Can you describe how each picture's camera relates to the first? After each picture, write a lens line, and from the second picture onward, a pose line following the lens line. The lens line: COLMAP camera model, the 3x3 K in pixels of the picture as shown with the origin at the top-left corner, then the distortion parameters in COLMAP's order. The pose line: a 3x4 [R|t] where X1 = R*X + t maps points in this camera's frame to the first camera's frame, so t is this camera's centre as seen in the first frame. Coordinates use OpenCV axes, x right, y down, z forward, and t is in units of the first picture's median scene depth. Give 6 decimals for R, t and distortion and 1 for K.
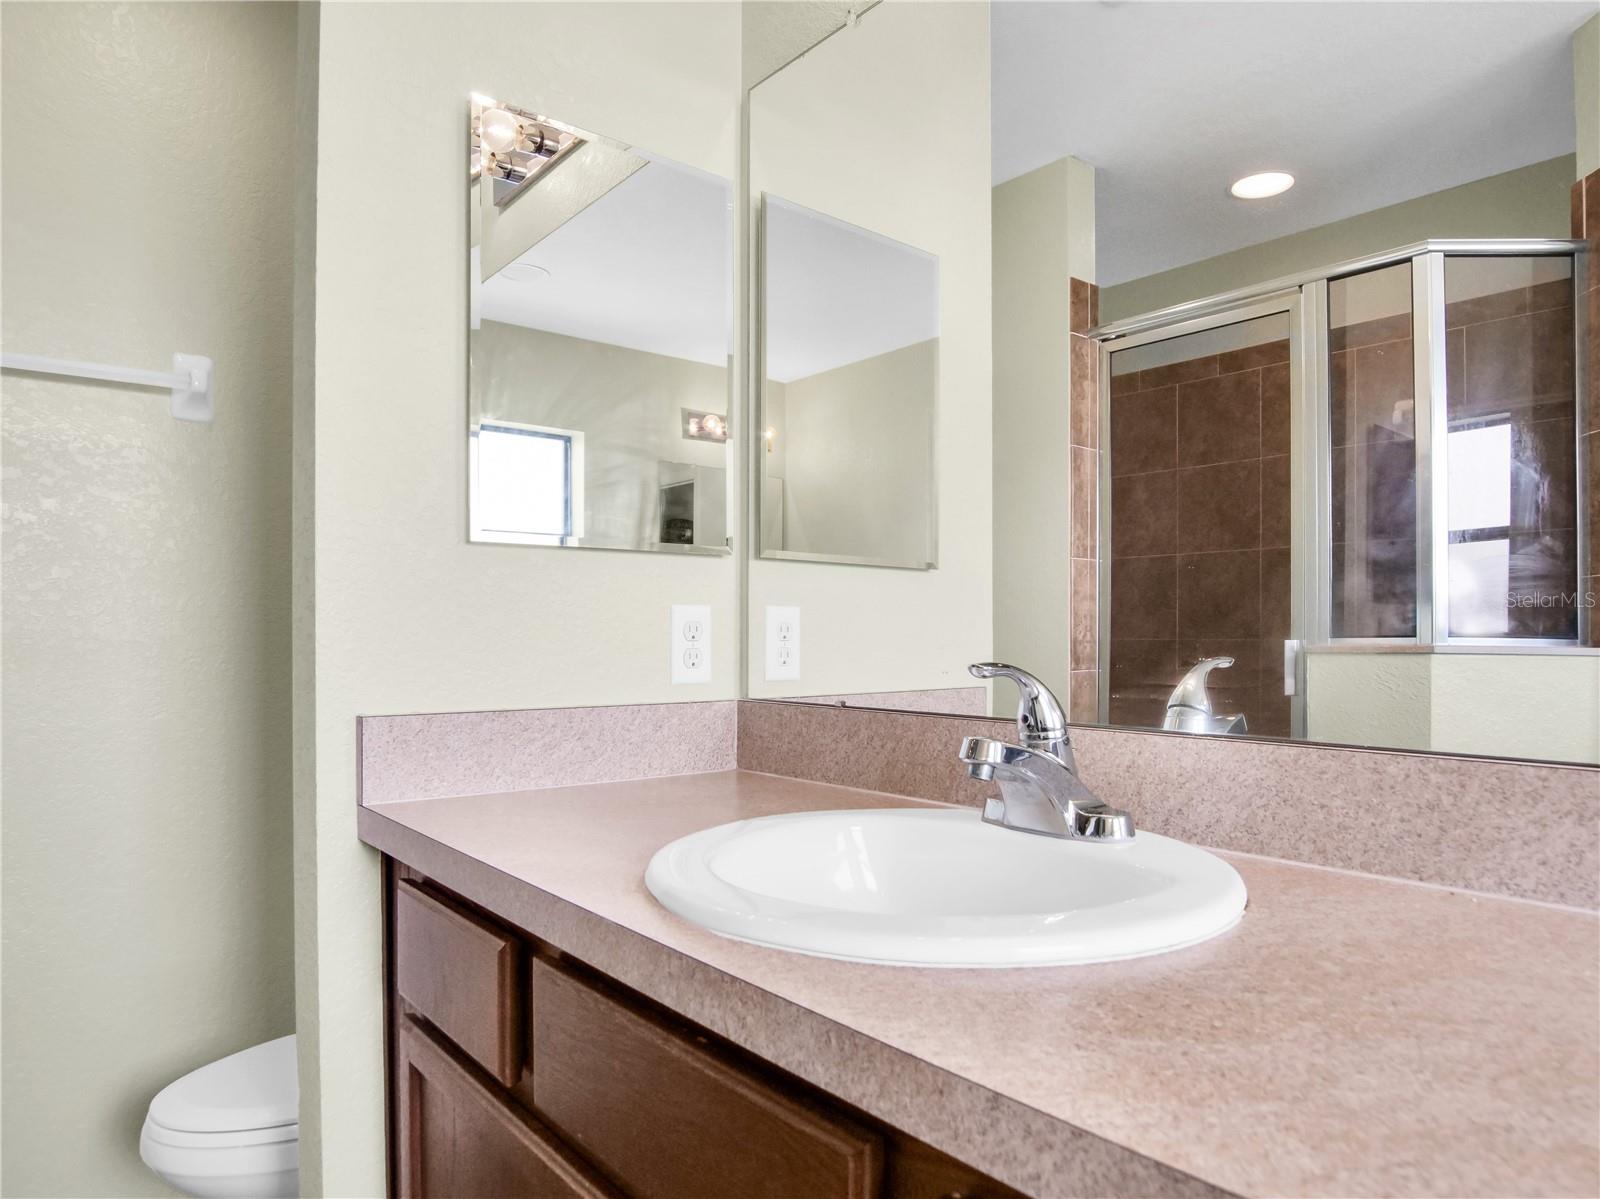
lens RADIAL K [[1003.6, 0, 817.5], [0, 1003.6, 617.2], [0, 0, 1]] dist [-0.035489, -0.001882]
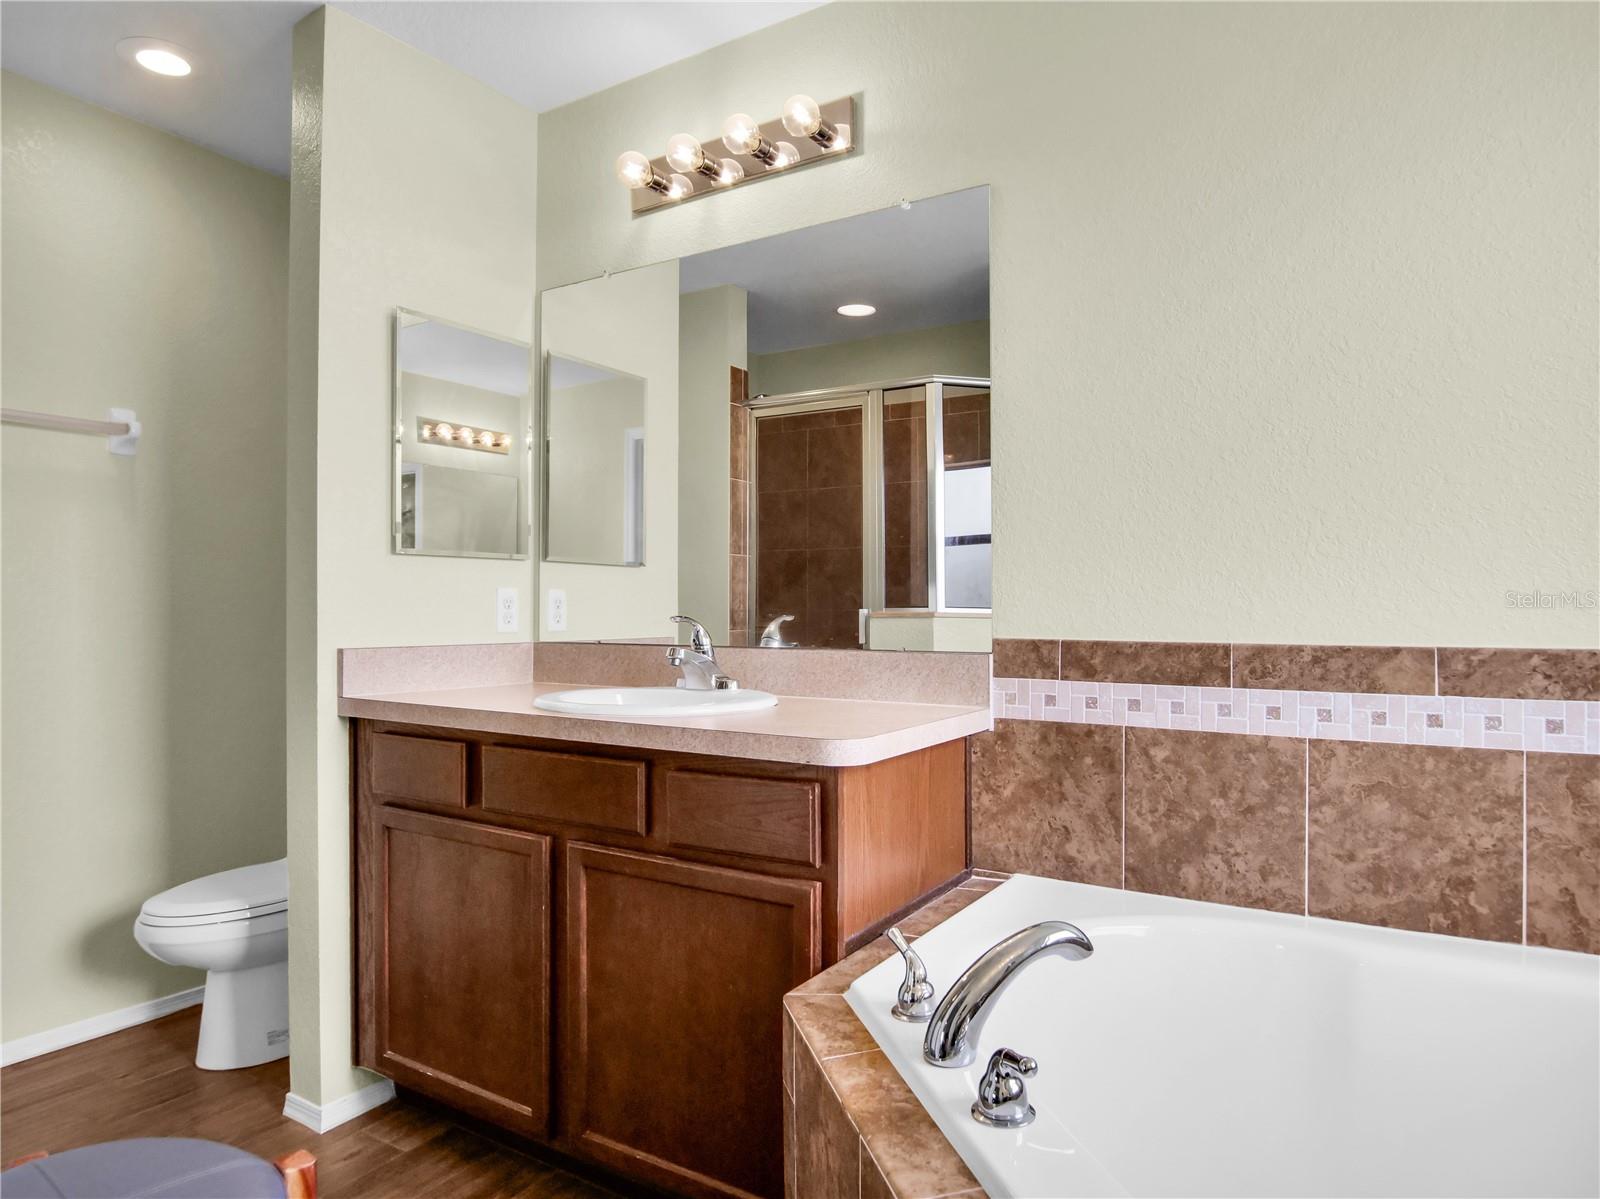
lens RADIAL K [[981.0, 0, 817.3], [0, 981.0, 602.5], [0, 0, 1]] dist [-0.028050, -0.004385]
pose [[0.949649, 0.000343, 0.313317, -0.103831], [-0.003921, 0.999934, 0.010790, -0.005330], [-0.313292, -0.011475, 0.949587, -0.553644]]
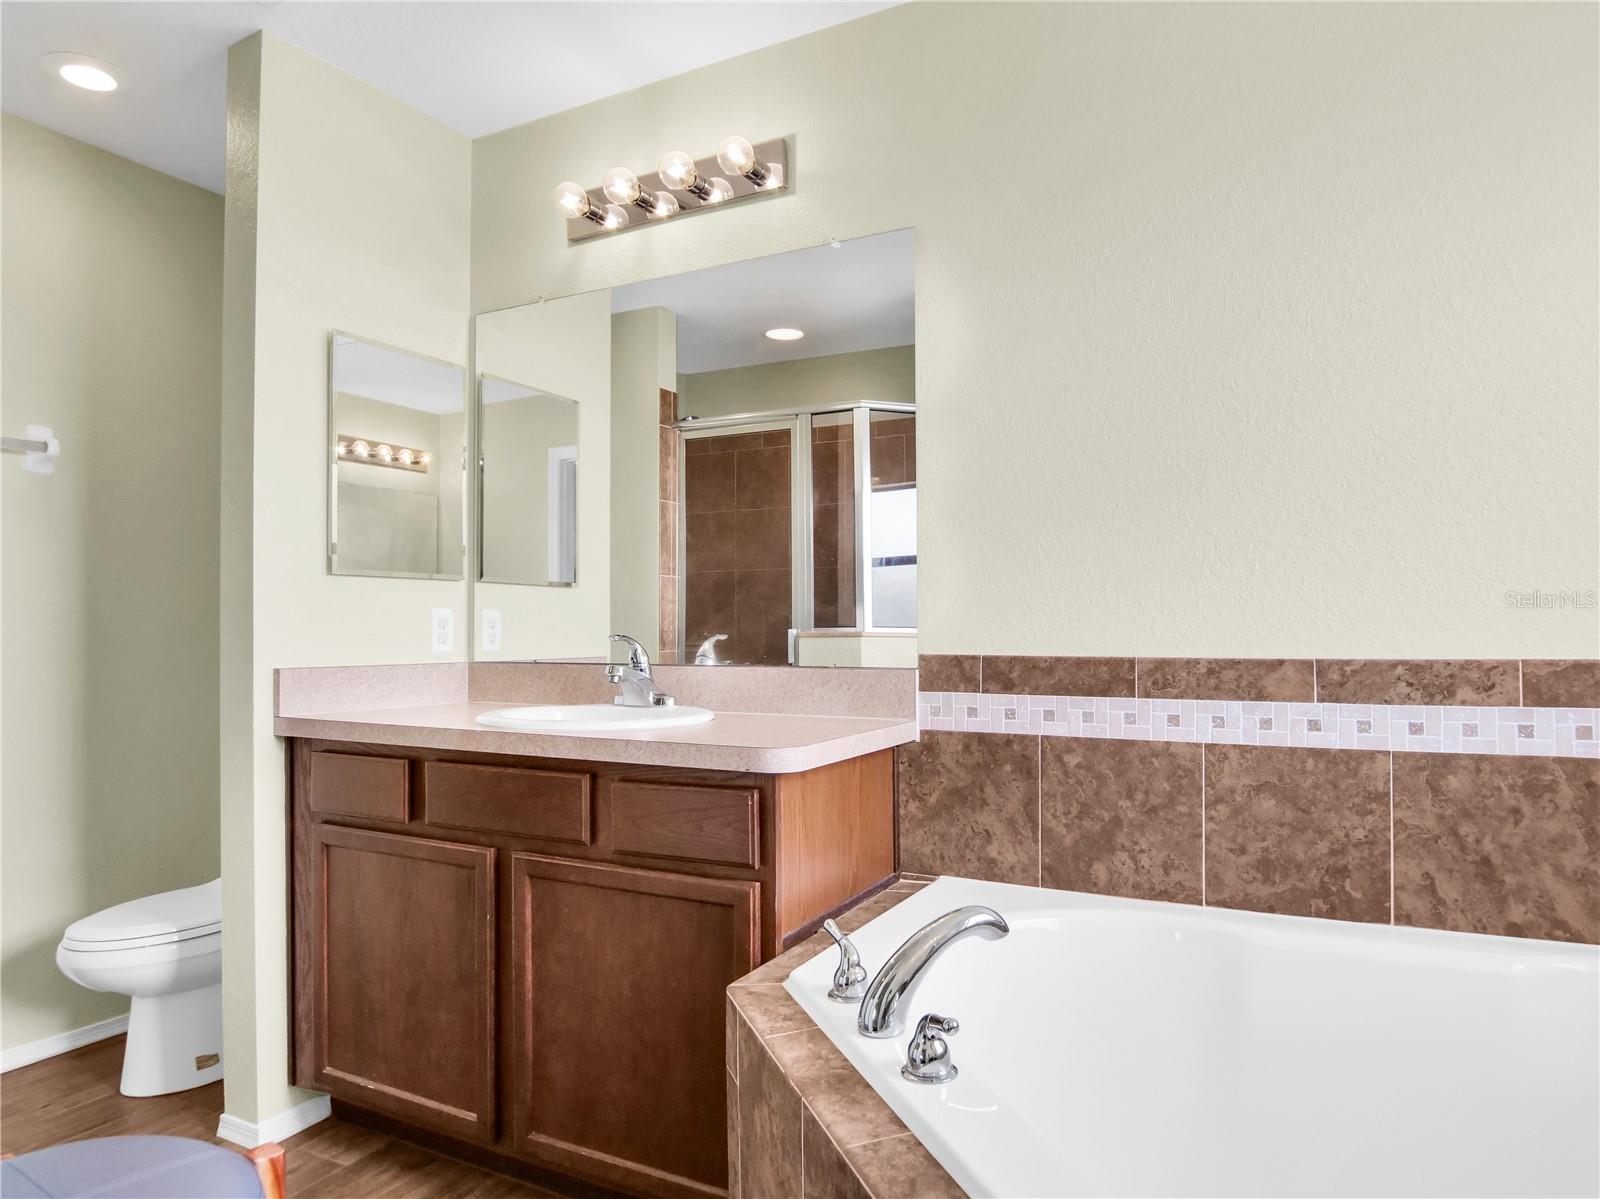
lens RADIAL K [[1003.6, 0, 817.5], [0, 1003.6, 617.2], [0, 0, 1]] dist [-0.035489, -0.001882]
pose [[0.922964, 0.000406, 0.384886, -0.136119], [-0.001811, 0.999993, 0.003288, -0.002556], [-0.384882, -0.003732, 0.922958, -0.614233]]
